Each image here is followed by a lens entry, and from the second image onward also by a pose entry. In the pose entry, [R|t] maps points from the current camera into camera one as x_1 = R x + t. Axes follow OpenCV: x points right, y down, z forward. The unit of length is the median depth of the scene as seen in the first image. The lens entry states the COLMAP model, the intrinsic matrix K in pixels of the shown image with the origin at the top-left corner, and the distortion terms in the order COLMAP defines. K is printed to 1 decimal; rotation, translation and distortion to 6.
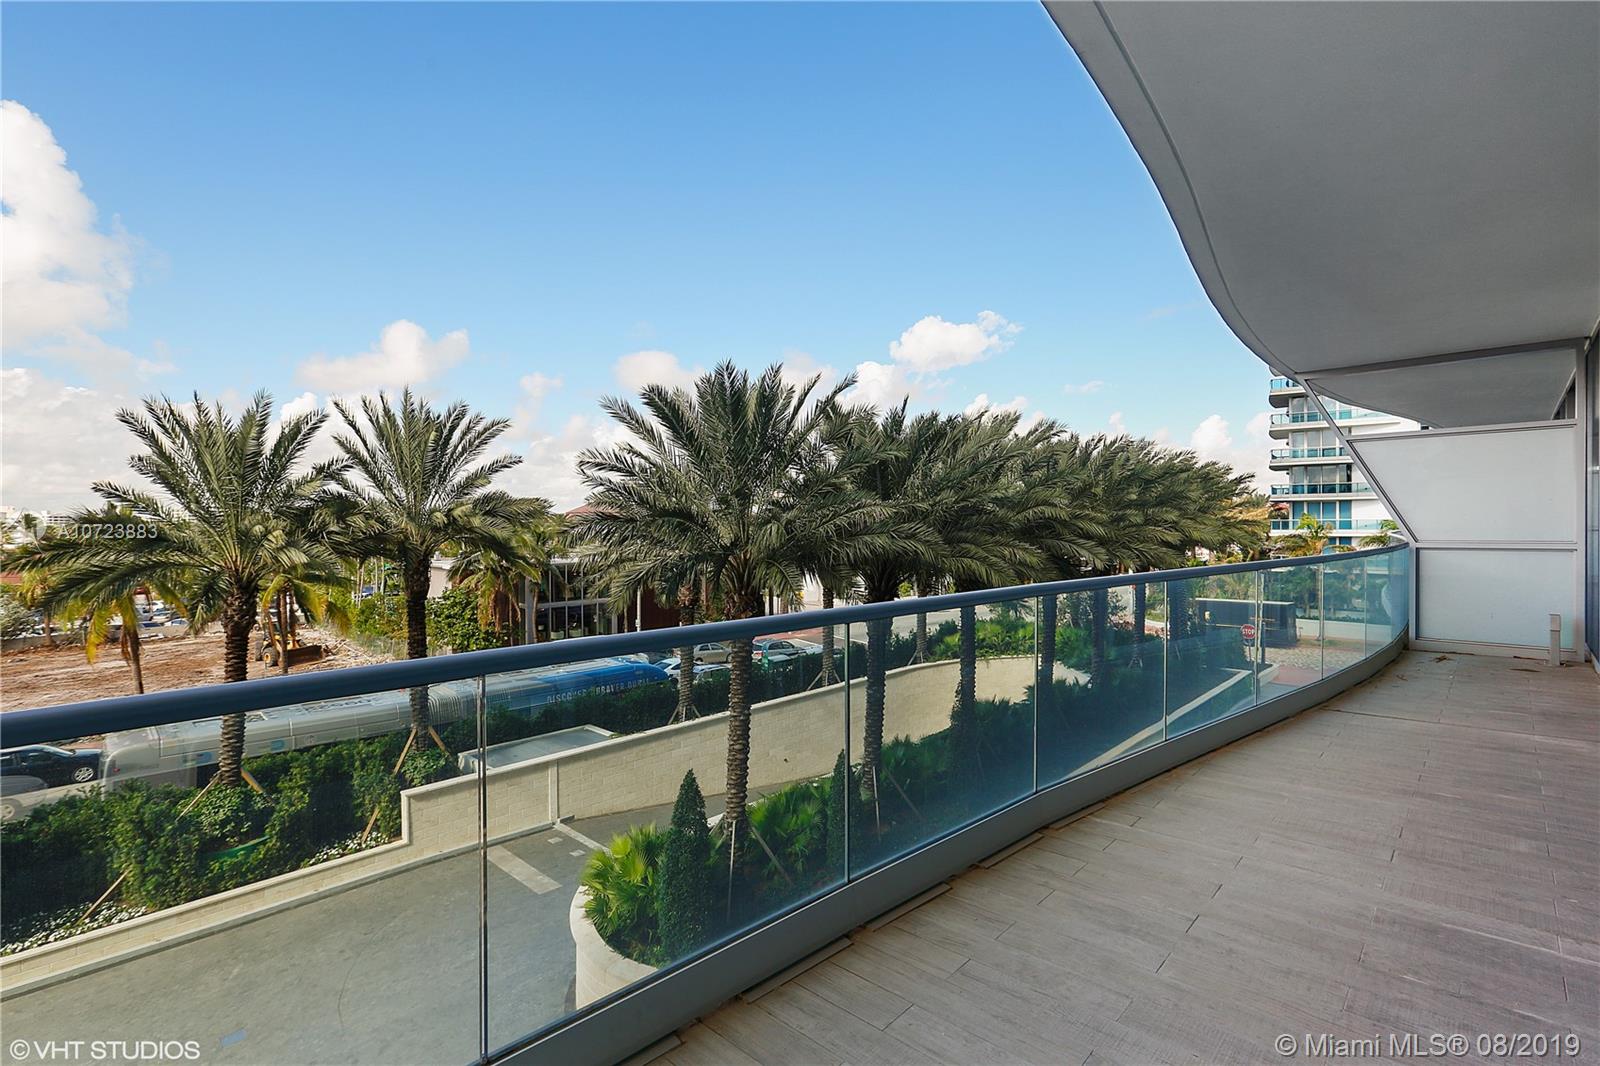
lens RADIAL K [[744.5, 0, 802.1], [0, 744.5, 530.6], [0, 0, 1]] dist [0.003285, 0.000578]
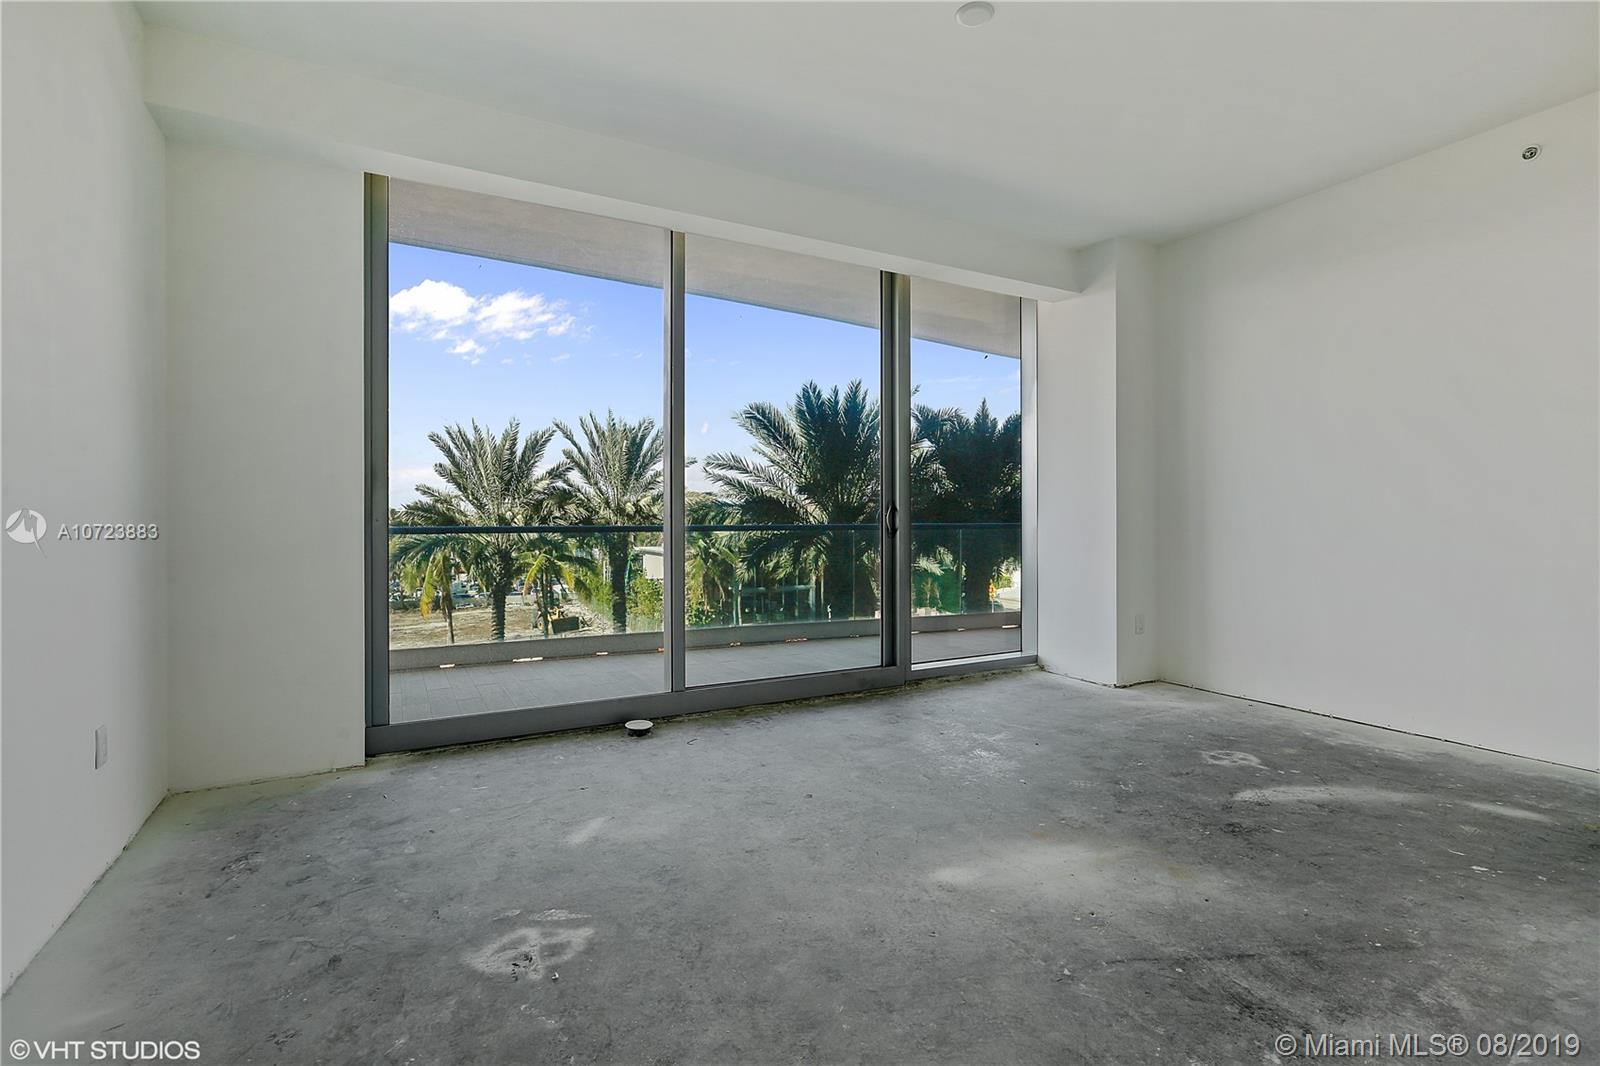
lens RADIAL K [[770.7, 0, 800.3], [0, 770.7, 529.9], [0, 0, 1]] dist [-0.000681, -0.000031]
pose [[0.949873, 0.009341, -0.312496, 0.222367], [-0.008664, 0.999956, 0.003554, 0.015509], [0.312515, -0.000668, 0.949912, -0.185937]]
